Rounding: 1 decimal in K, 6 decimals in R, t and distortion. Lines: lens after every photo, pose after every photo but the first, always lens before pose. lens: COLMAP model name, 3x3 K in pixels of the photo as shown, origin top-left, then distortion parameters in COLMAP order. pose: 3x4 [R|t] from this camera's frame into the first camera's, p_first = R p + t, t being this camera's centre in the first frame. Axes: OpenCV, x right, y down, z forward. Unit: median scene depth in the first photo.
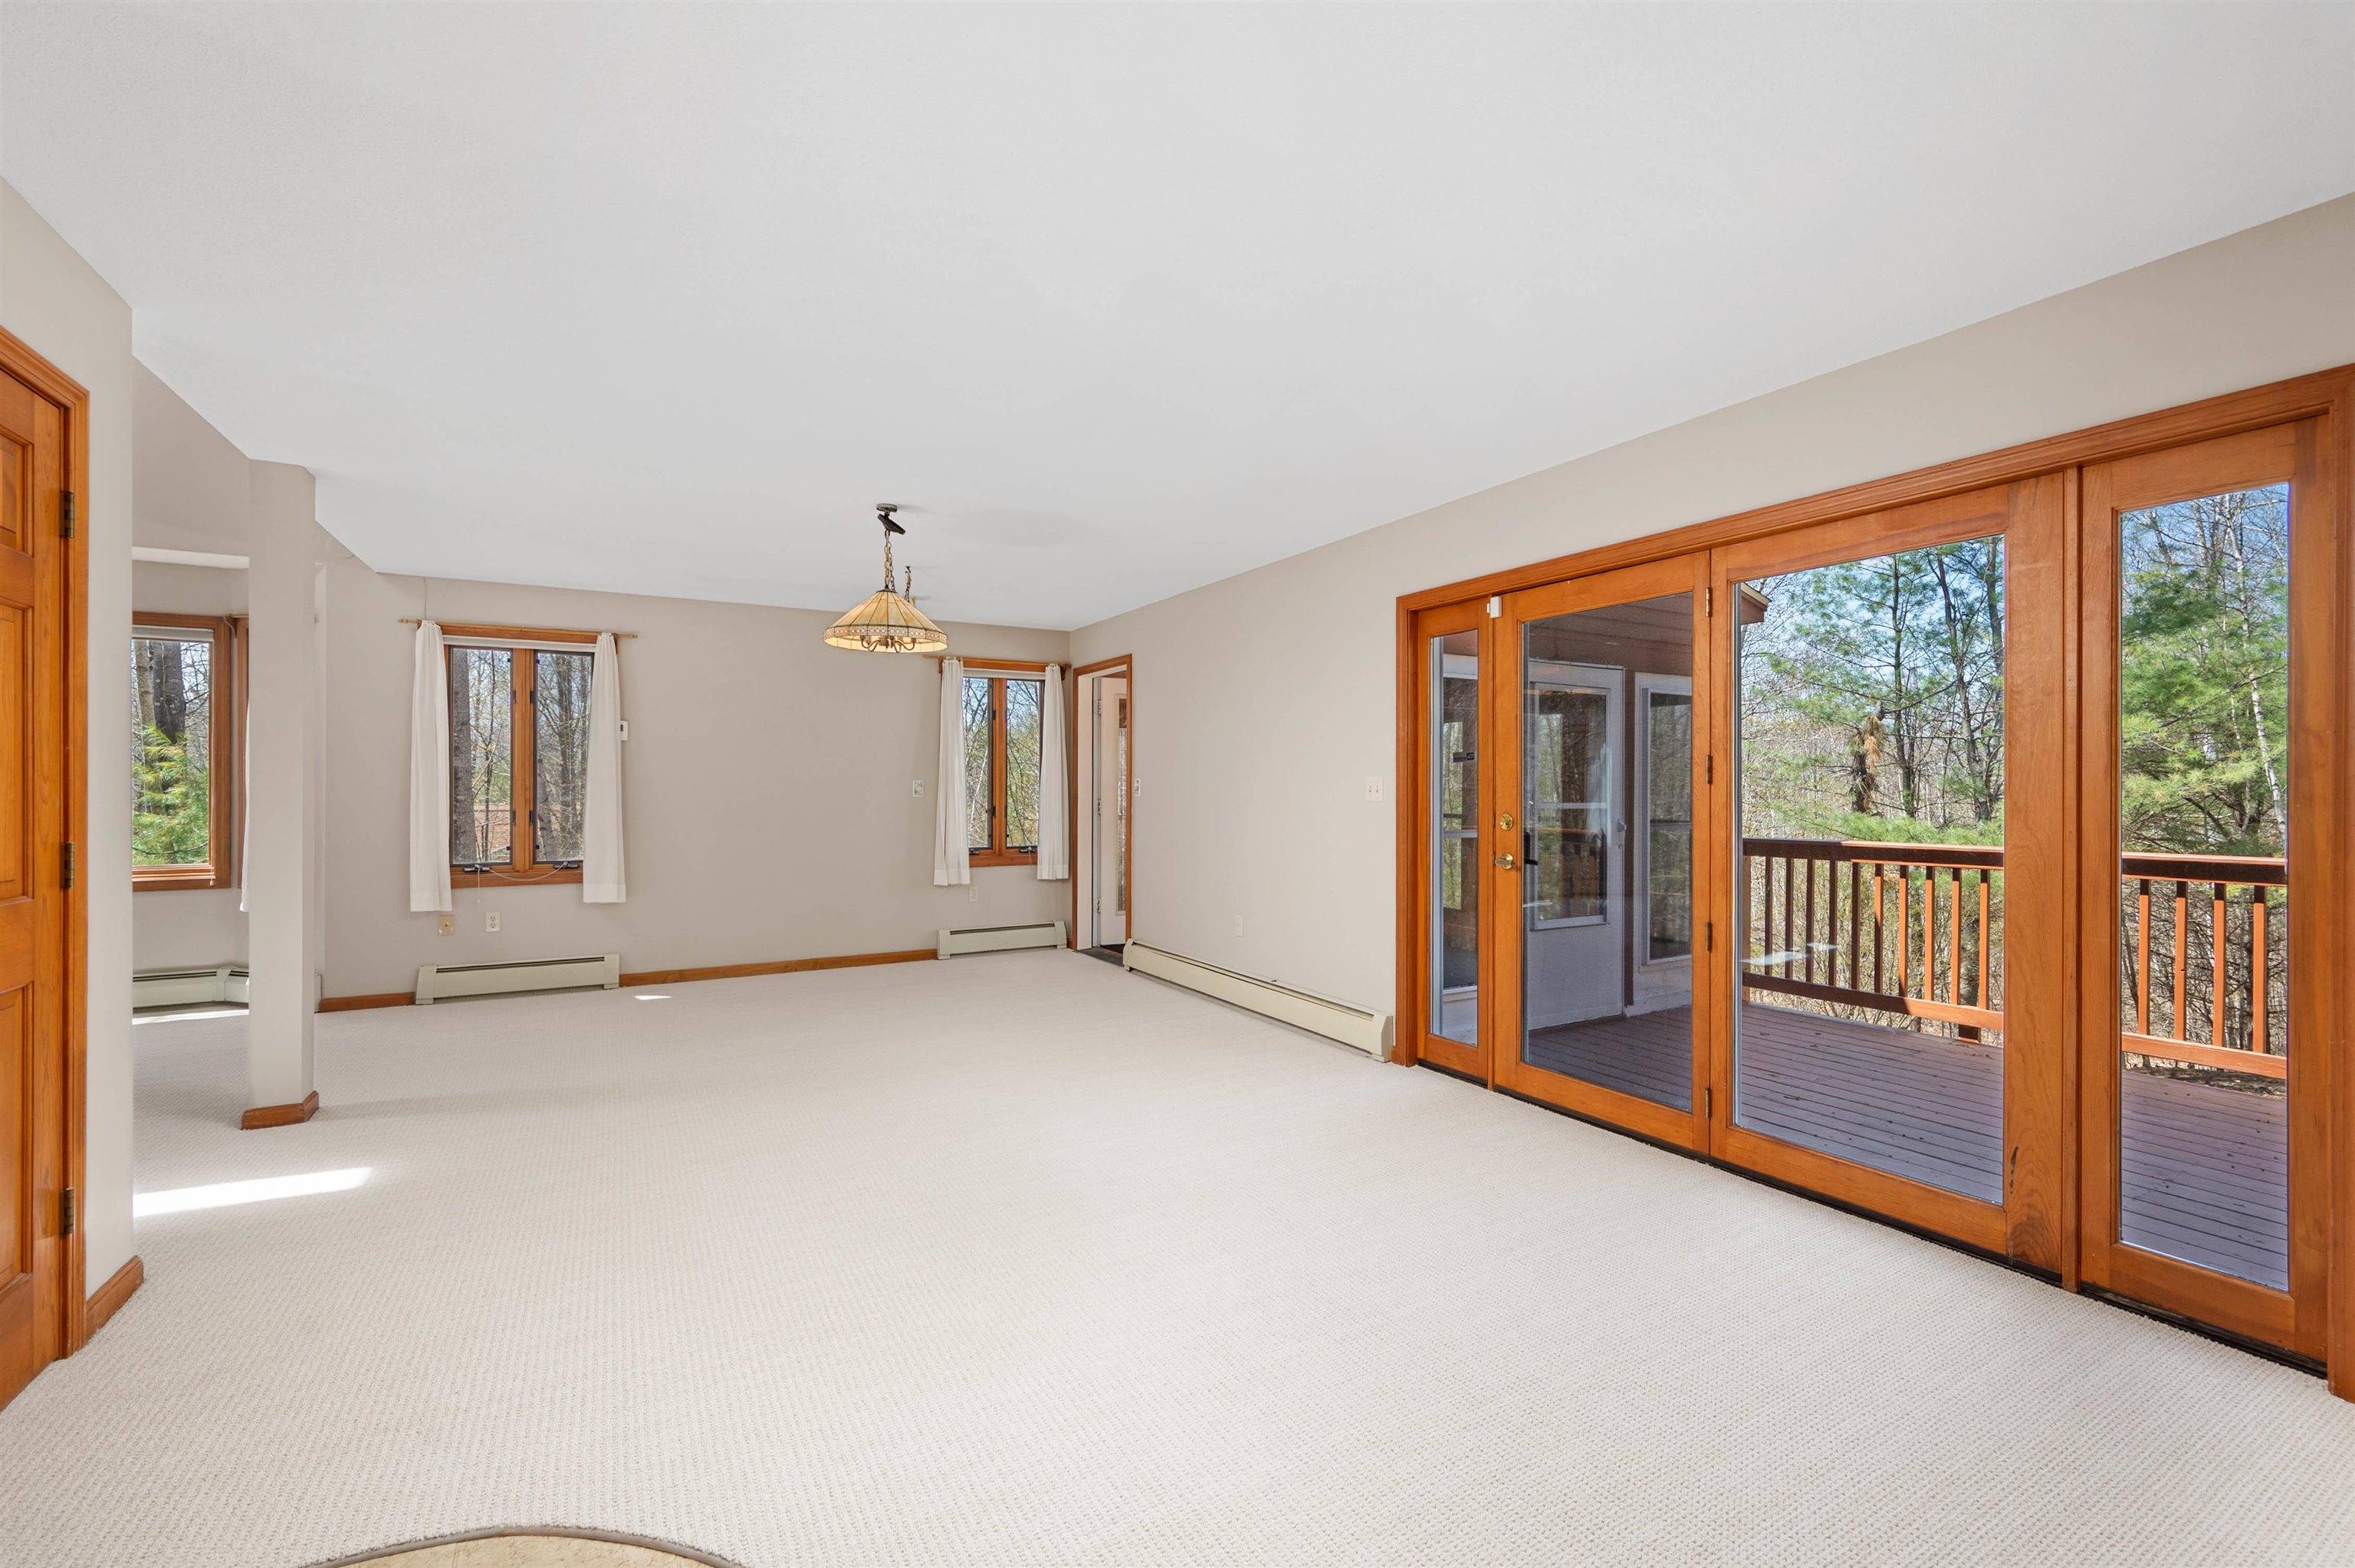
lens RADIAL K [[973.5, 0, 1173.0], [0, 973.5, 785.9], [0, 0, 1]] dist [-0.002305, -0.000153]
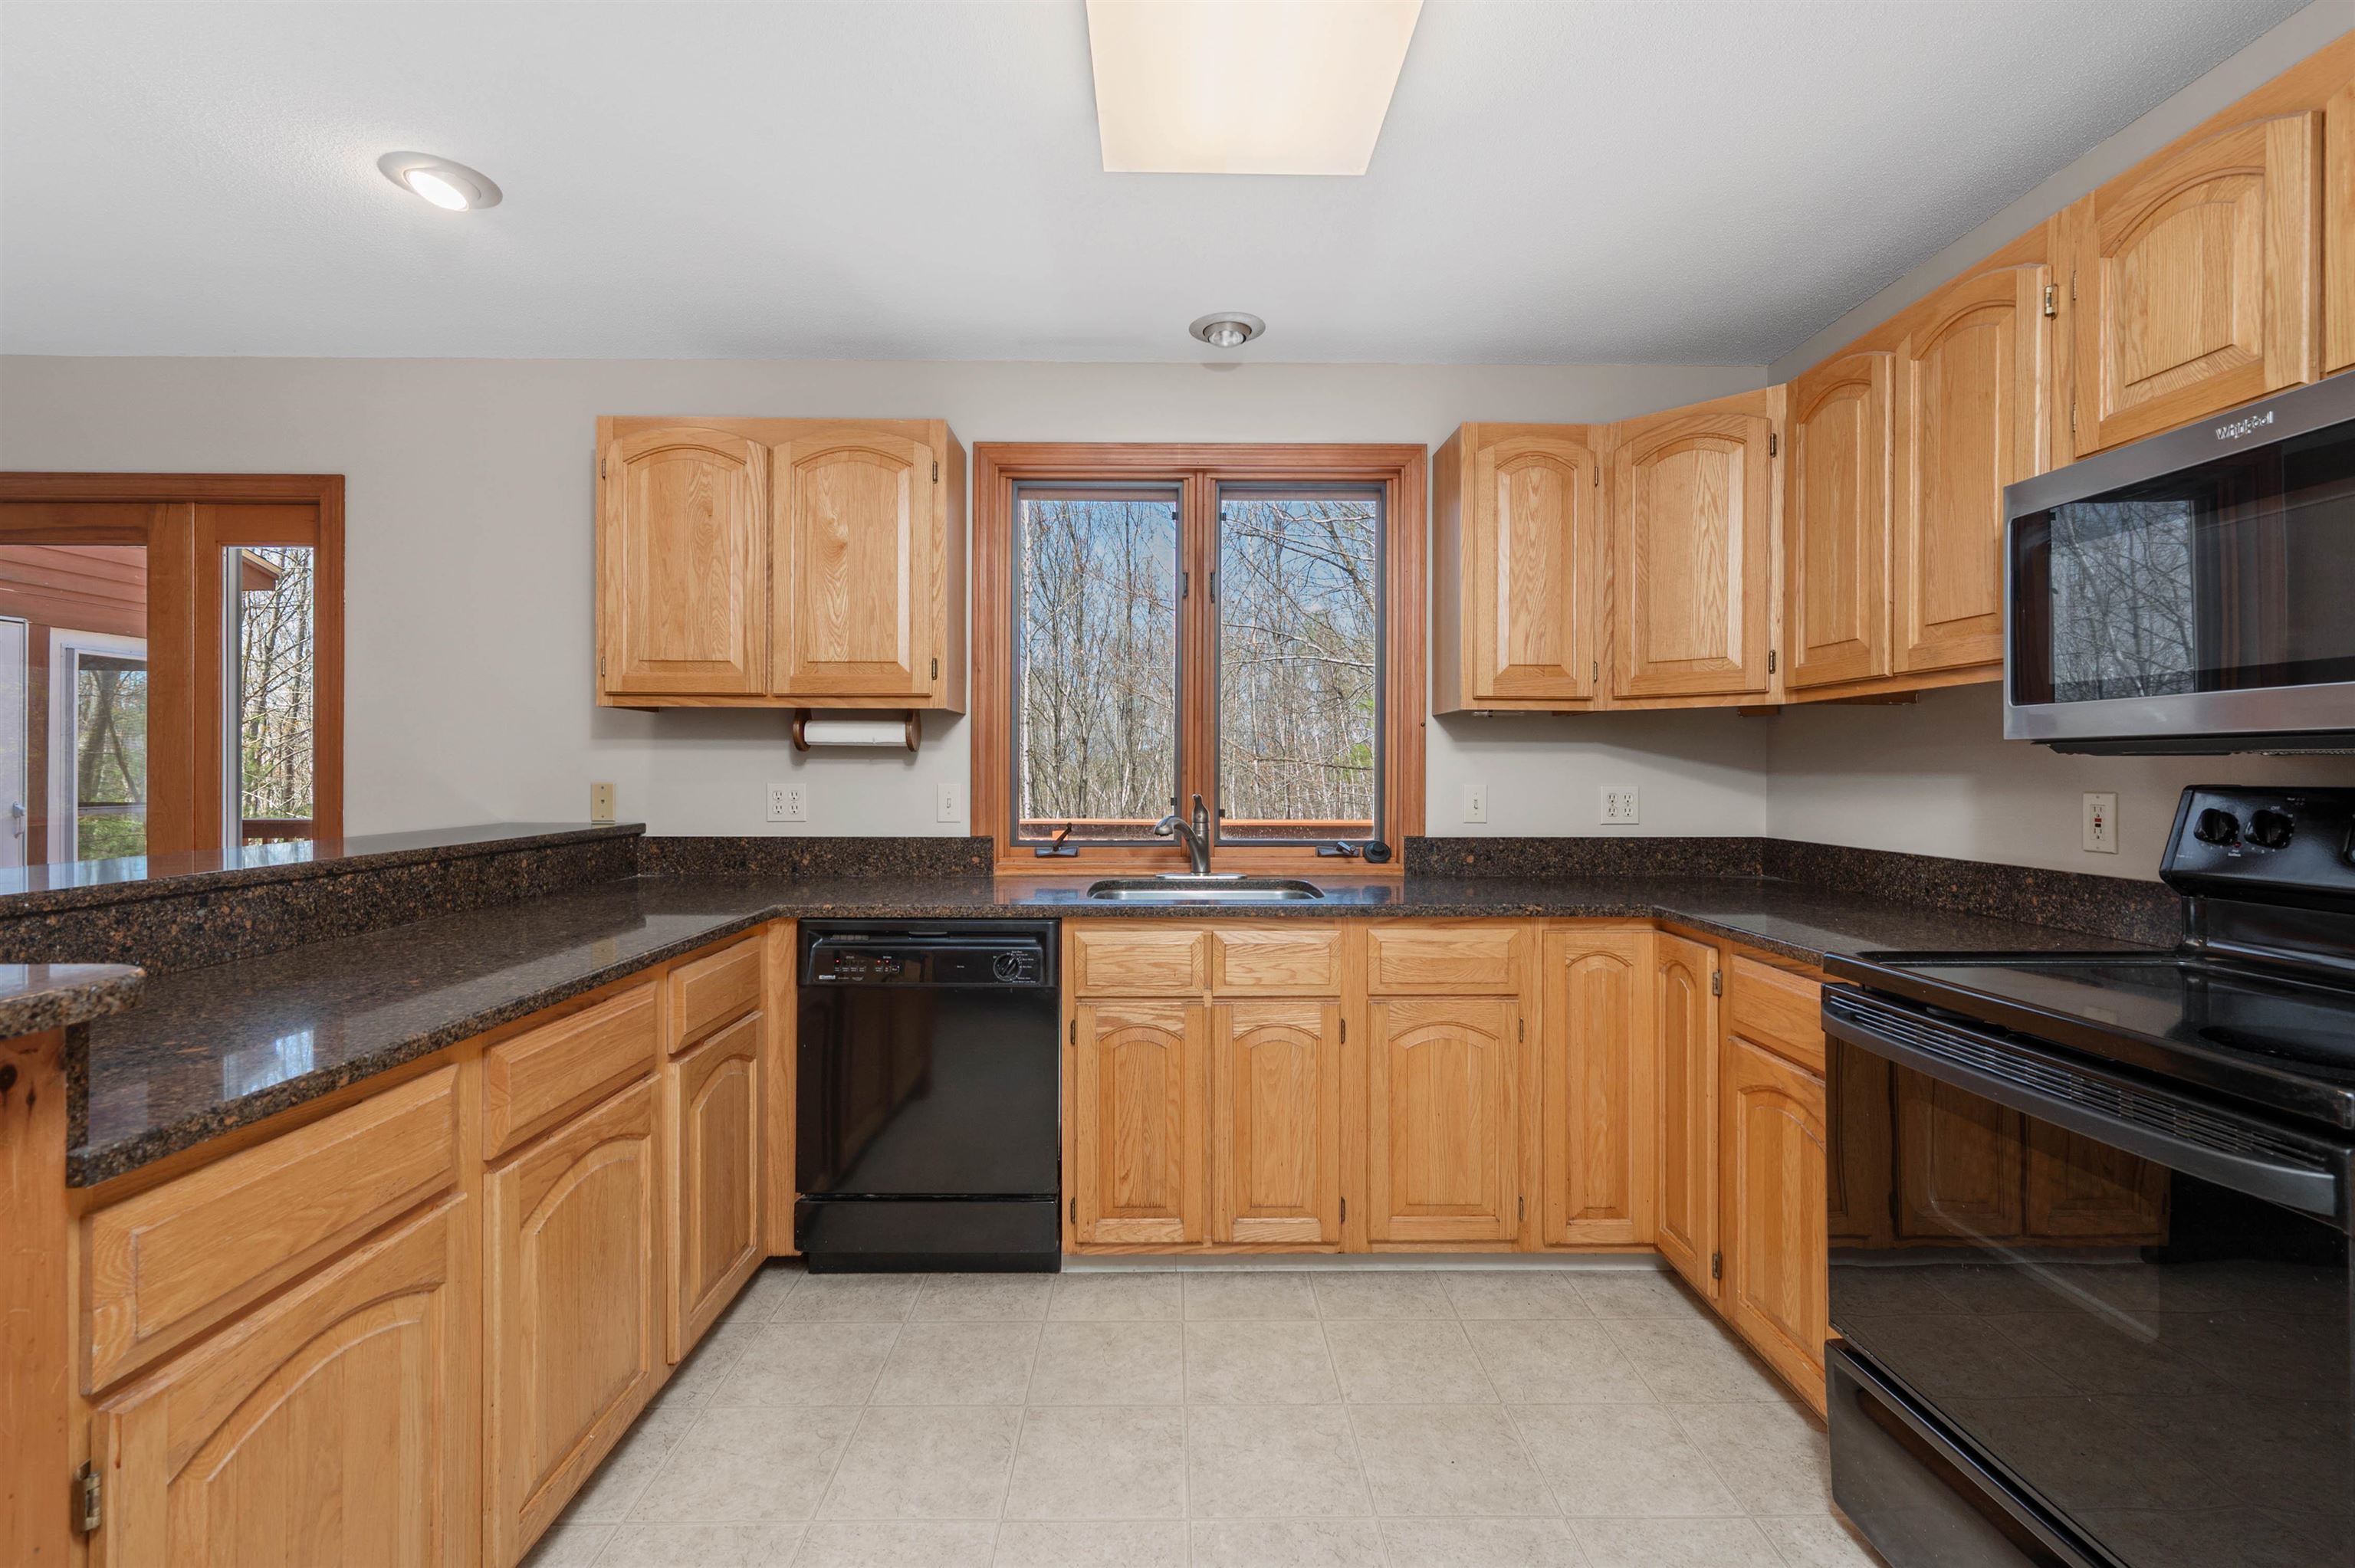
lens RADIAL K [[1055.0, 0, 1176.4], [0, 1055.0, 774.1], [0, 0, 1]] dist [-0.001888, 0.000569]
pose [[0.478375, -0.001615, 0.878154, 0.144346], [-0.004303, 0.999982, 0.004183, 0.001819], [-0.878145, -0.005780, 0.478359, -0.296249]]
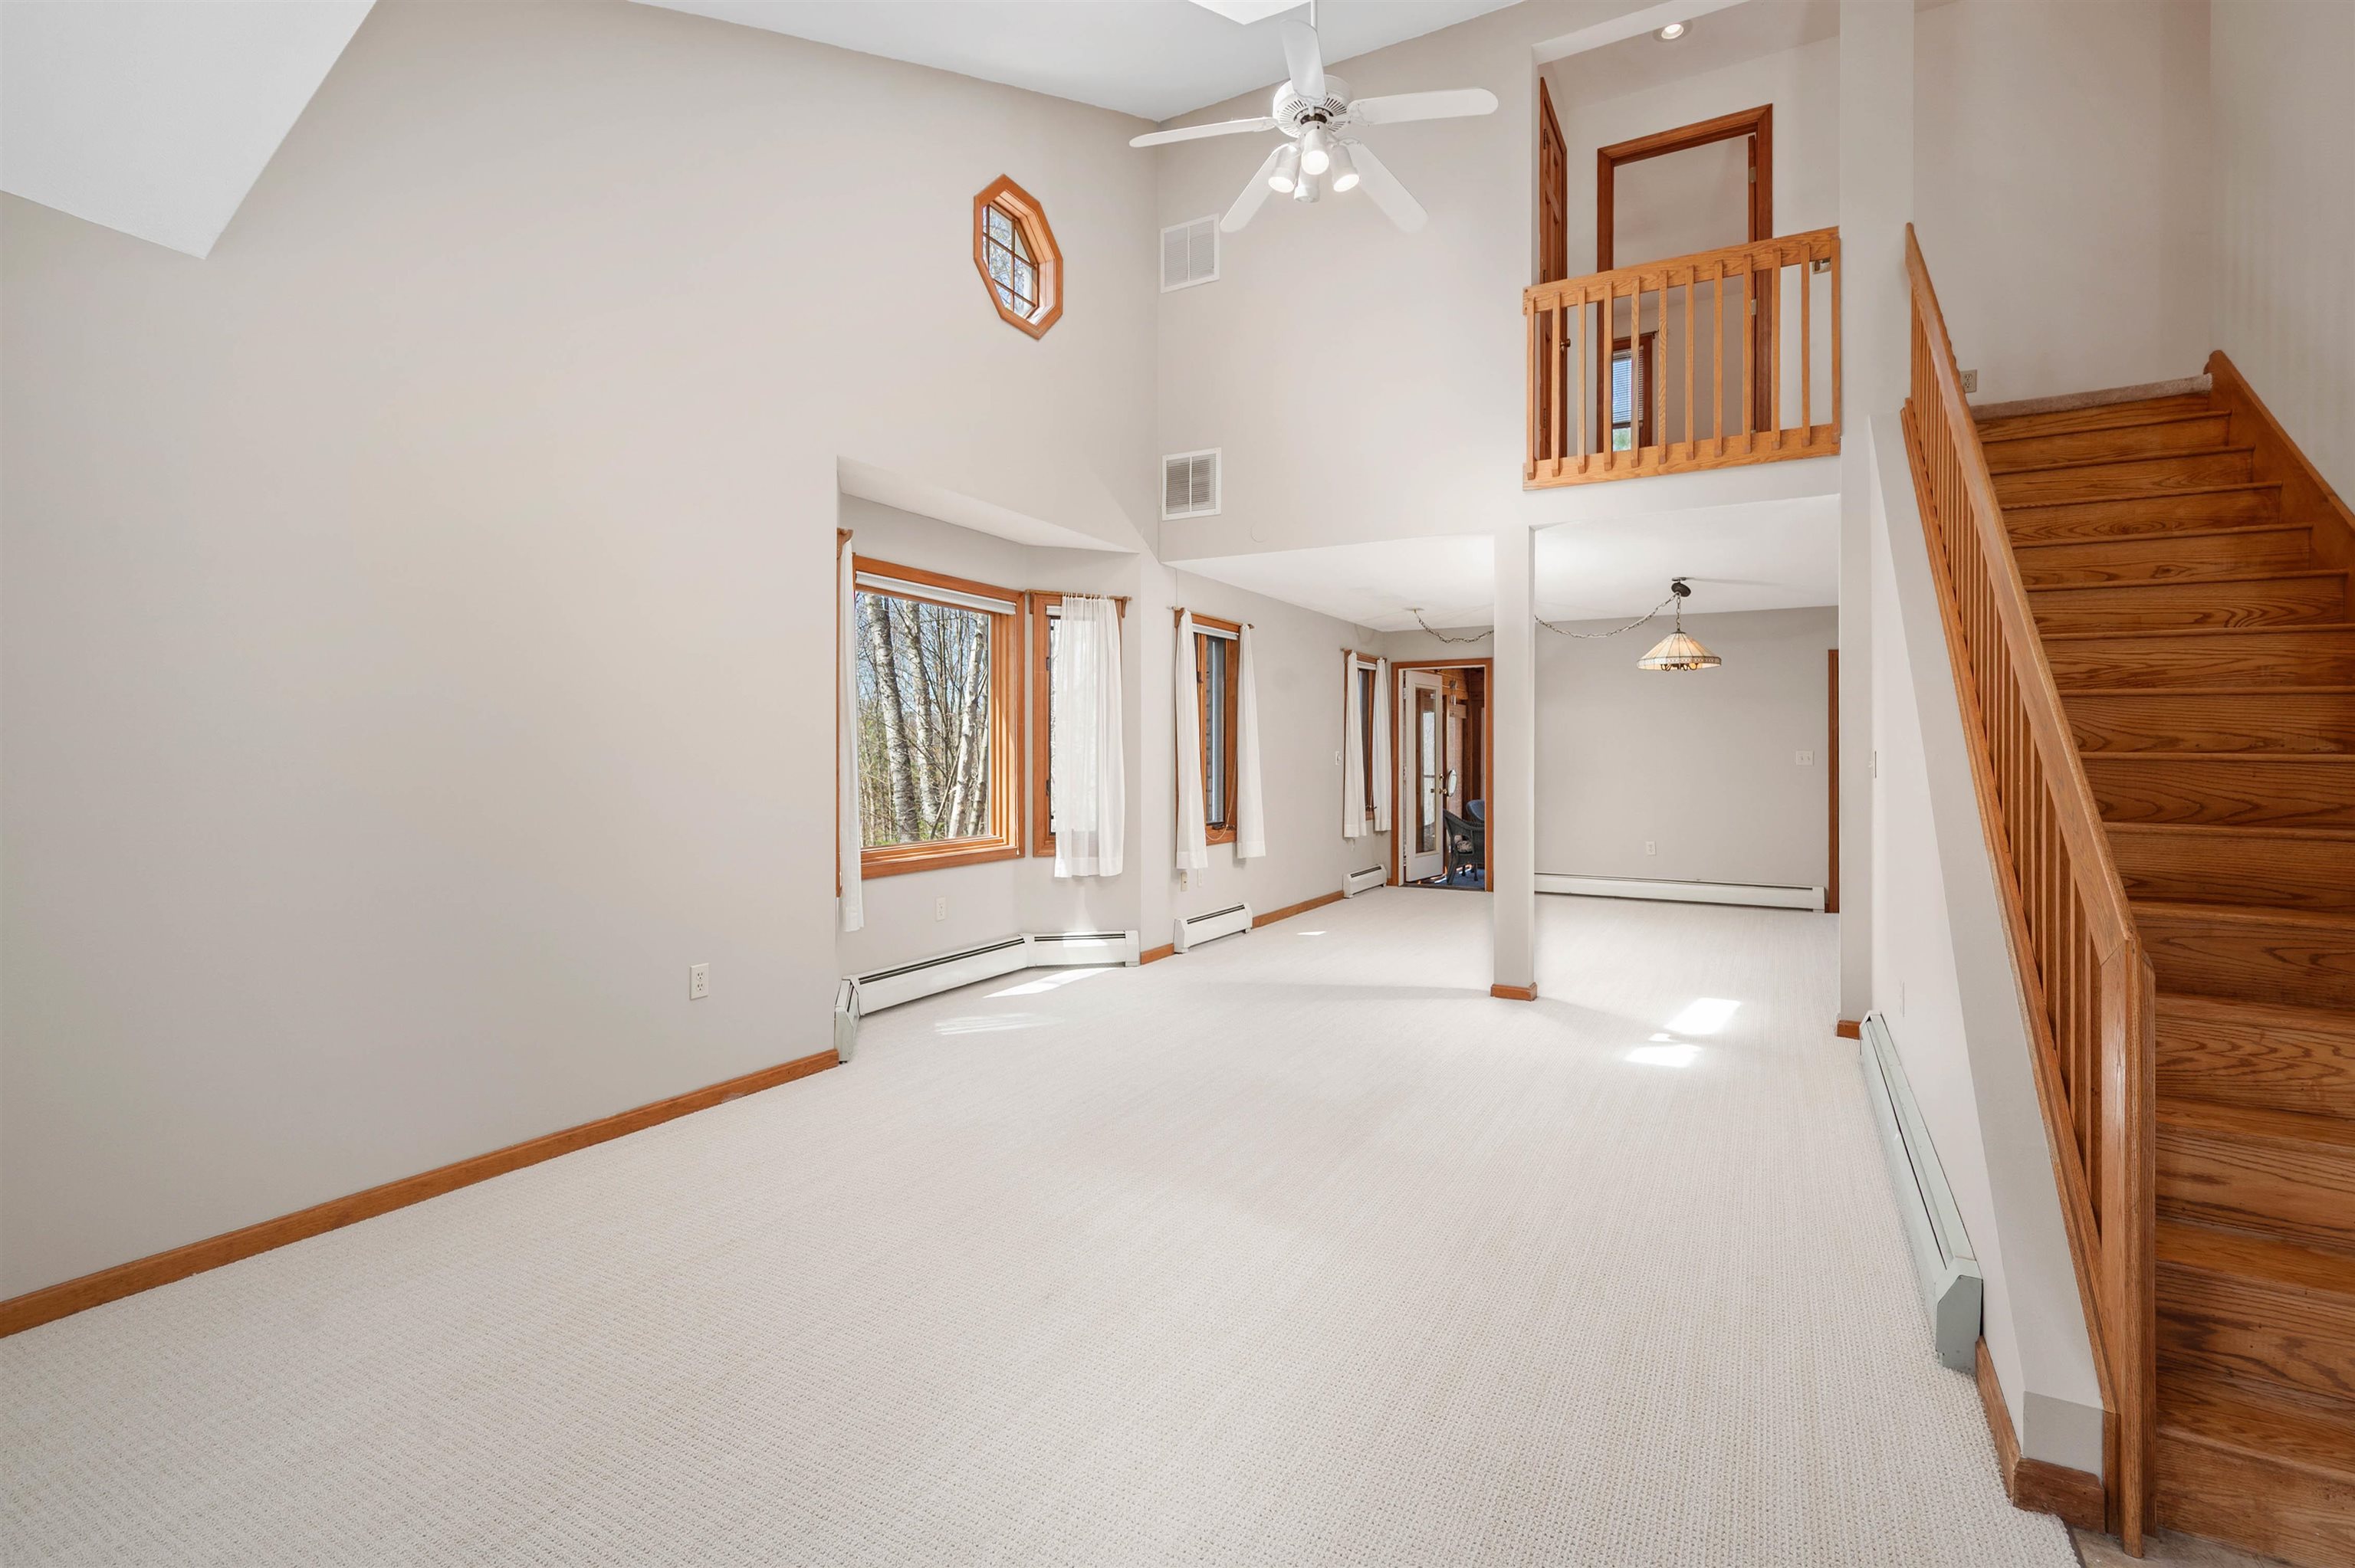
lens RADIAL K [[1055.0, 0, 1156.1], [0, 1055.0, 751.4], [0, 0, 1]] dist [-0.001888, 0.000569]
pose [[0.865664, 0.003015, 0.500617, -1.332862], [-0.001358, 0.999992, -0.003673, -0.000968], [-0.500624, 0.002500, 0.865661, -0.031251]]
